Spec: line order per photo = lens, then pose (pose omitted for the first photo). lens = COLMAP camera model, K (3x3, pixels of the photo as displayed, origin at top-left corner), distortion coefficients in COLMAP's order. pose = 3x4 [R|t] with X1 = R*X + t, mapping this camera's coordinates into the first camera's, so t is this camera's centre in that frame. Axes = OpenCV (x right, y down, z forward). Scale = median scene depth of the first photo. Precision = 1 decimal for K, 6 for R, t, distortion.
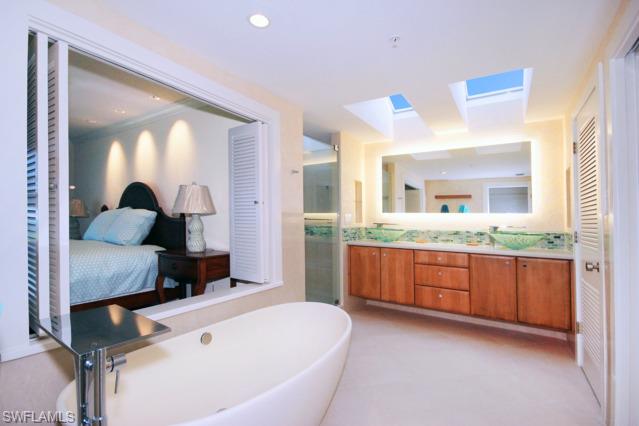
lens RADIAL K [[302.7, 0, 313.5], [0, 302.7, 219.5], [0, 0, 1]] dist [-0.002584, -0.000093]
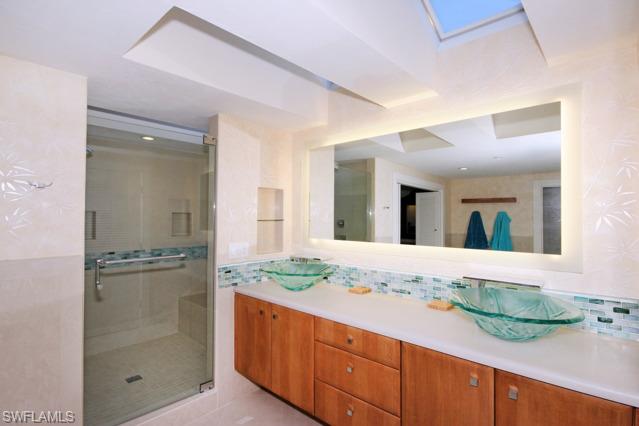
lens RADIAL K [[302.7, 0, 313.5], [0, 302.7, 219.5], [0, 0, 1]] dist [-0.002584, -0.000093]
pose [[0.978376, -0.001081, -0.206832, 0.433764], [0.002529, 0.999974, 0.006739, -0.075784], [0.206819, -0.007117, 0.978353, 0.450636]]
